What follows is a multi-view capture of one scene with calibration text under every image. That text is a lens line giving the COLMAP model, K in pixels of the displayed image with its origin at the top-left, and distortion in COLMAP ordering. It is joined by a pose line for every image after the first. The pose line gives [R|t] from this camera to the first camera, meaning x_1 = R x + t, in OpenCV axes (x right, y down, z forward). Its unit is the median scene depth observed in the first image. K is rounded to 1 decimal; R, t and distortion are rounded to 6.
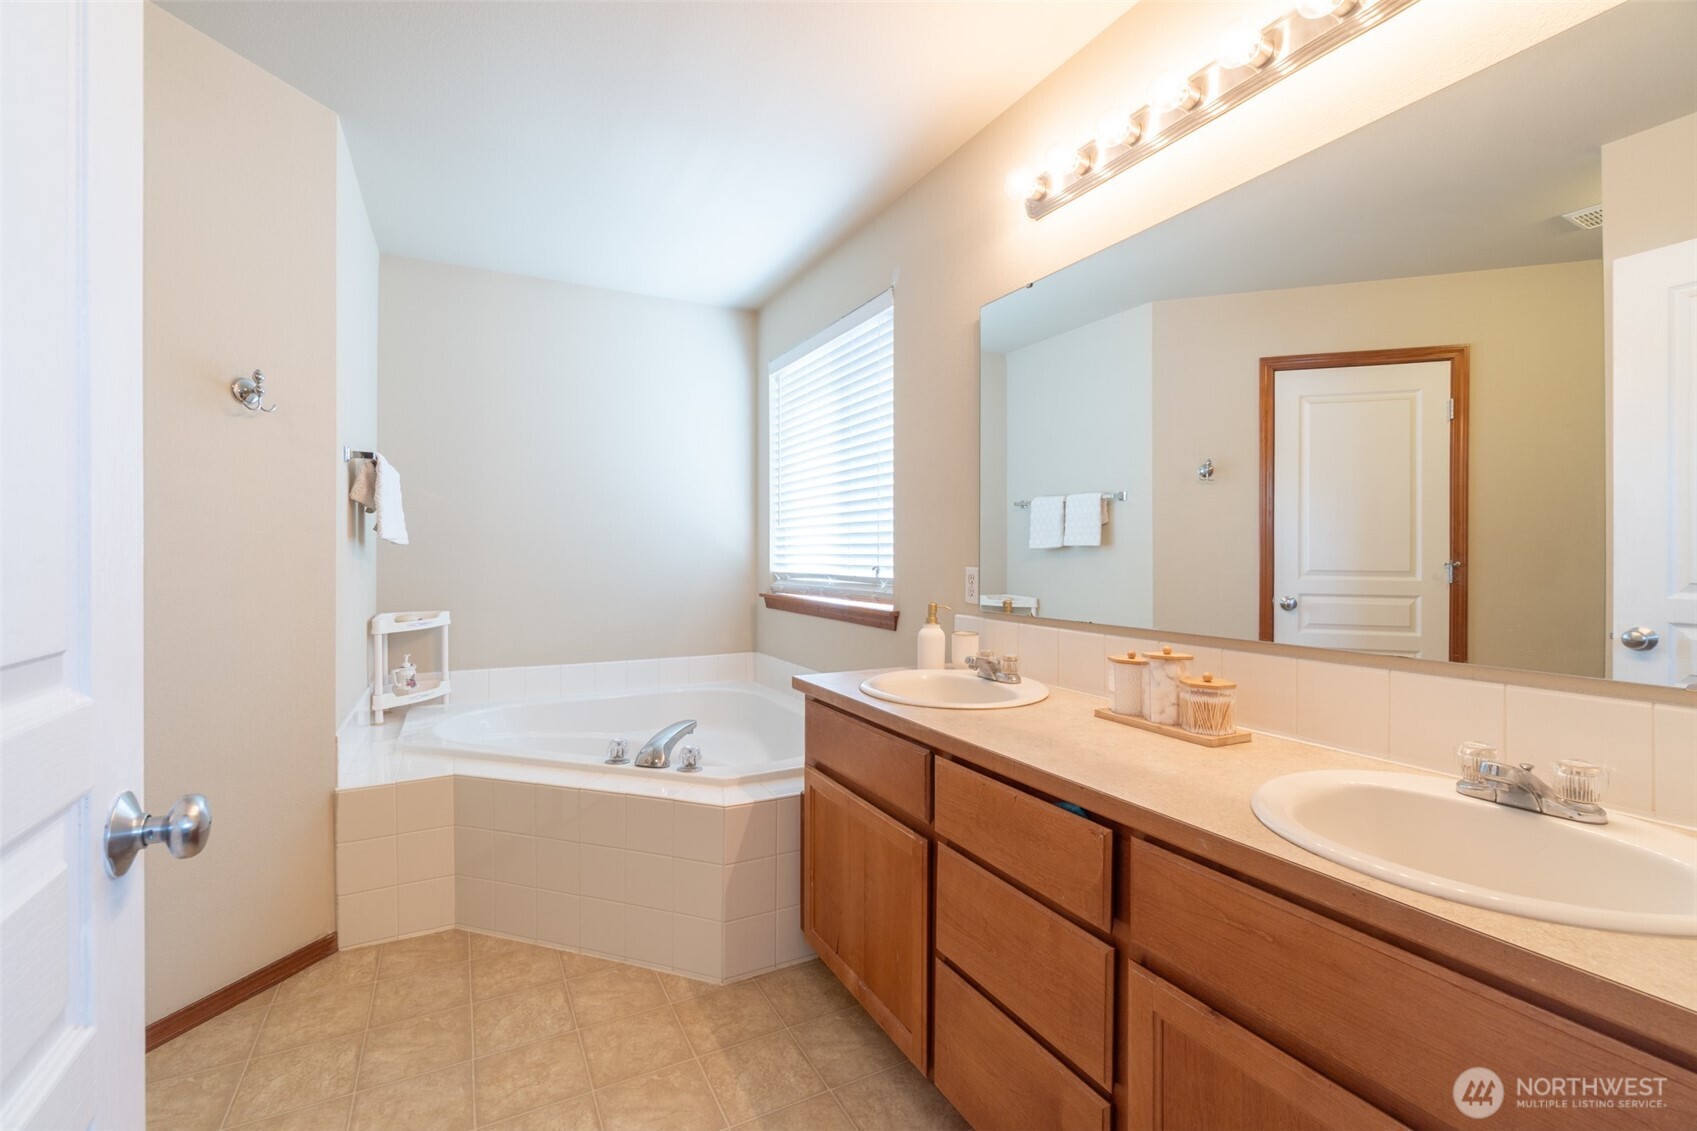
lens RADIAL K [[736.1, 0, 843.9], [0, 736.1, 560.3], [0, 0, 1]] dist [-0.003923, 0.001700]
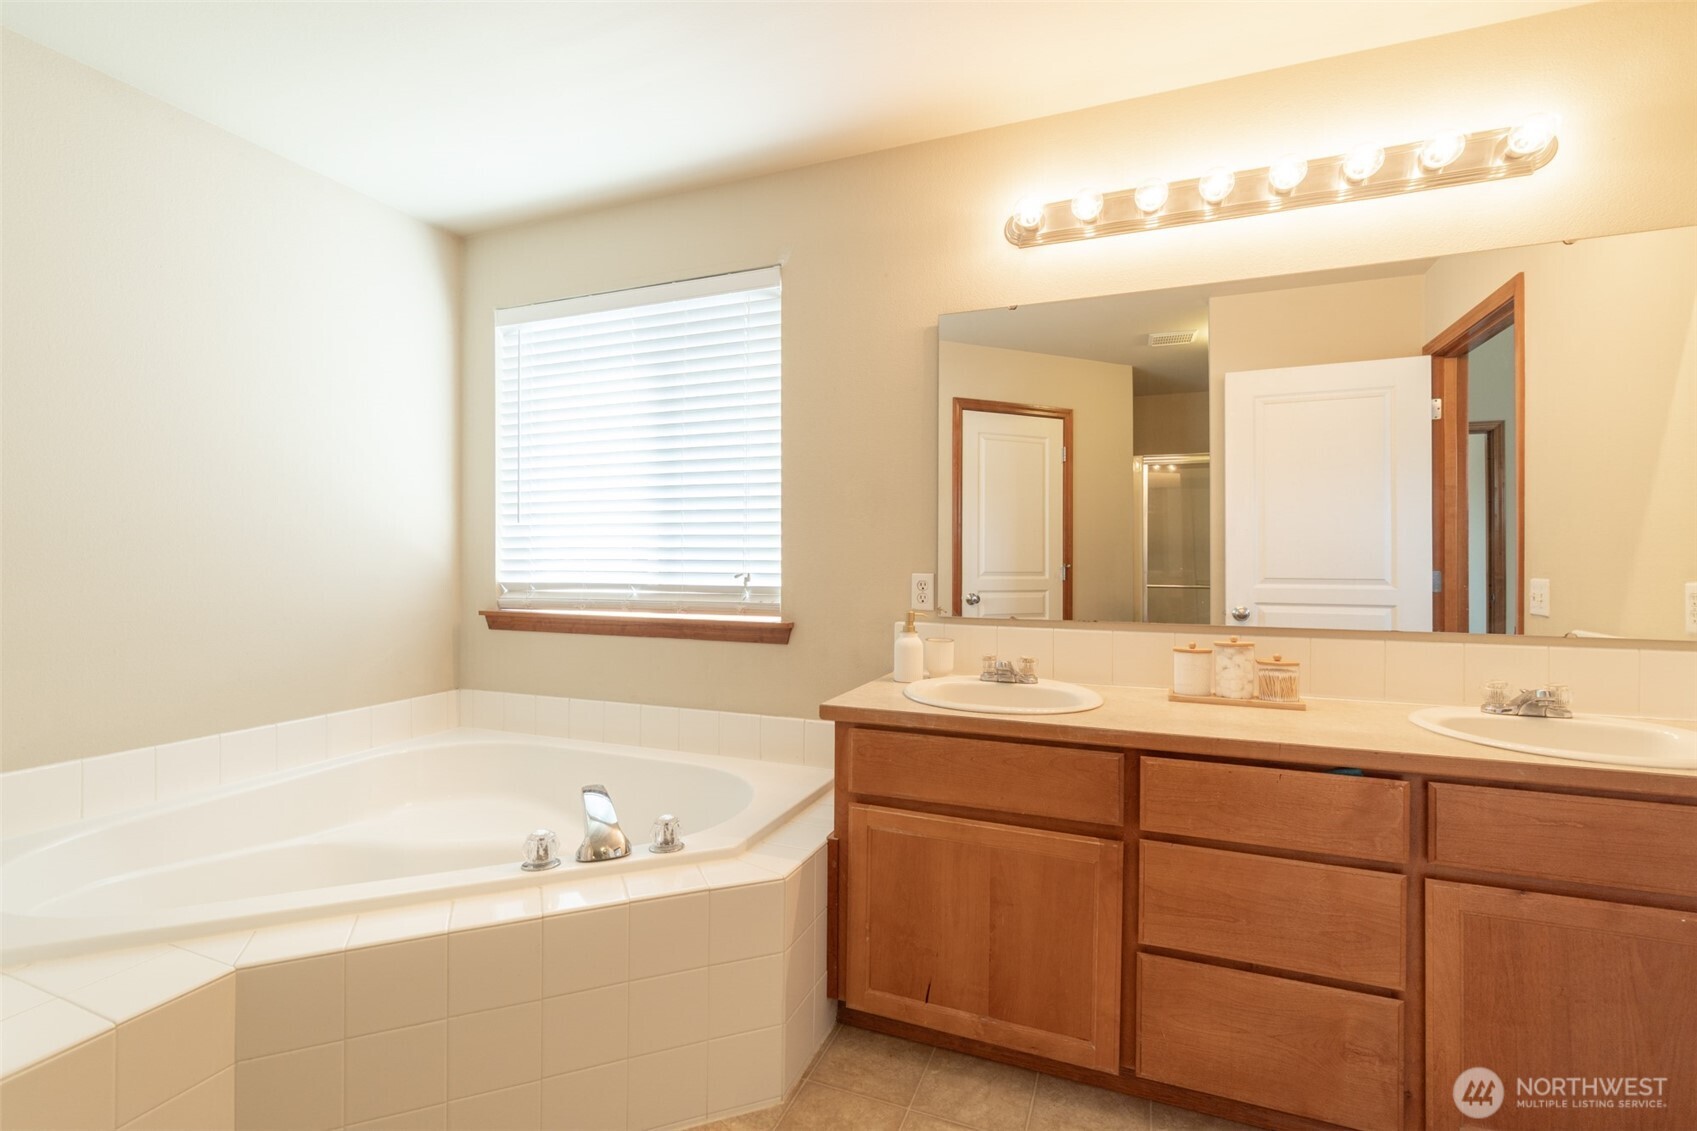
lens RADIAL K [[736.1, 0, 841.5], [0, 736.1, 563.3], [0, 0, 1]] dist [-0.003923, 0.001700]
pose [[0.762724, -0.004425, 0.646709, -0.549769], [0.004563, 0.999989, 0.001460, -0.006537], [-0.646708, 0.001837, 0.762736, 0.307662]]
